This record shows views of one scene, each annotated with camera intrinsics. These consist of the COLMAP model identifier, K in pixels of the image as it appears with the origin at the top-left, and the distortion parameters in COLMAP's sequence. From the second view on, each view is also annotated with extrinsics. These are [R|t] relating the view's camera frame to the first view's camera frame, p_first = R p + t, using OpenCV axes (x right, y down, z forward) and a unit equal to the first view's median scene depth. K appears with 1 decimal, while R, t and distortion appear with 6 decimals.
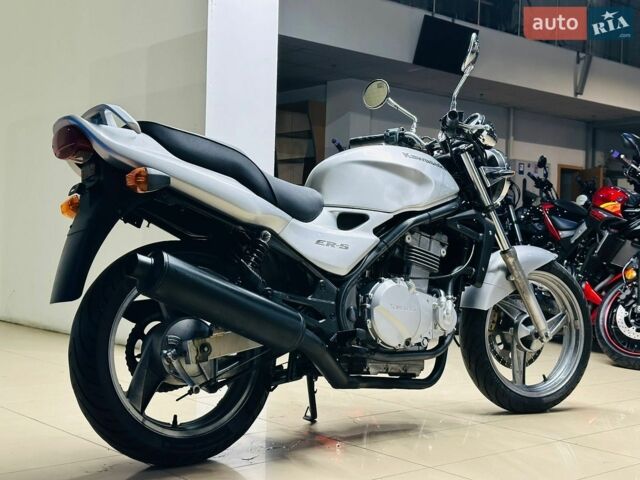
lens RADIAL K [[897.7, 0, 320.0], [0, 897.7, 240.0], [0, 0, 1]] dist [0.190336, 0.004563]
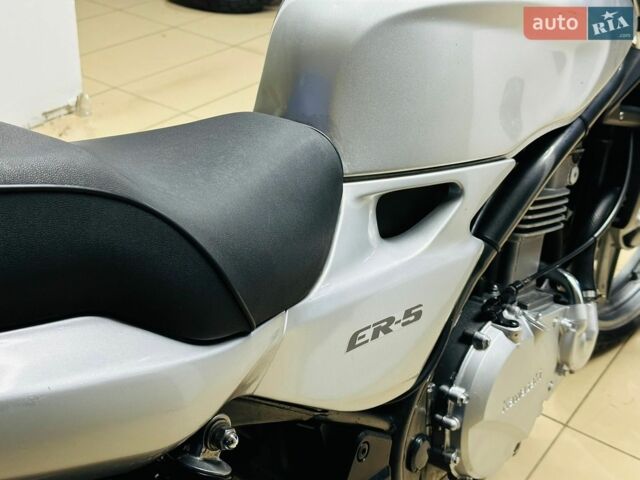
lens RADIAL K [[897.7, 0, 320.0], [0, 897.7, 240.0], [0, 0, 1]] dist [0.190336, 0.004563]
pose [[0.970670, -0.095725, 0.220539, -0.074994], [-0.033885, 0.853685, 0.519685, -0.181145], [-0.238017, -0.511916, 0.825403, 0.688053]]
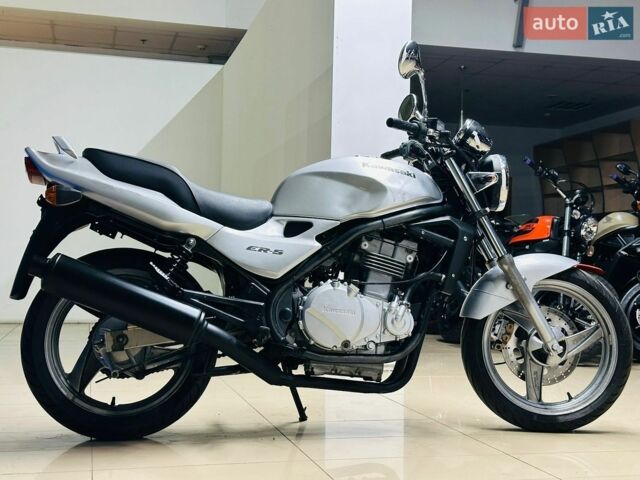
lens RADIAL K [[897.7, 0, 320.0], [0, 897.7, 240.0], [0, 0, 1]] dist [0.190336, 0.004563]
pose [[0.891364, -0.025477, -0.452571, 0.519690], [0.005763, 0.998975, -0.044886, 0.038510], [0.453251, 0.037402, 0.890598, 0.060381]]
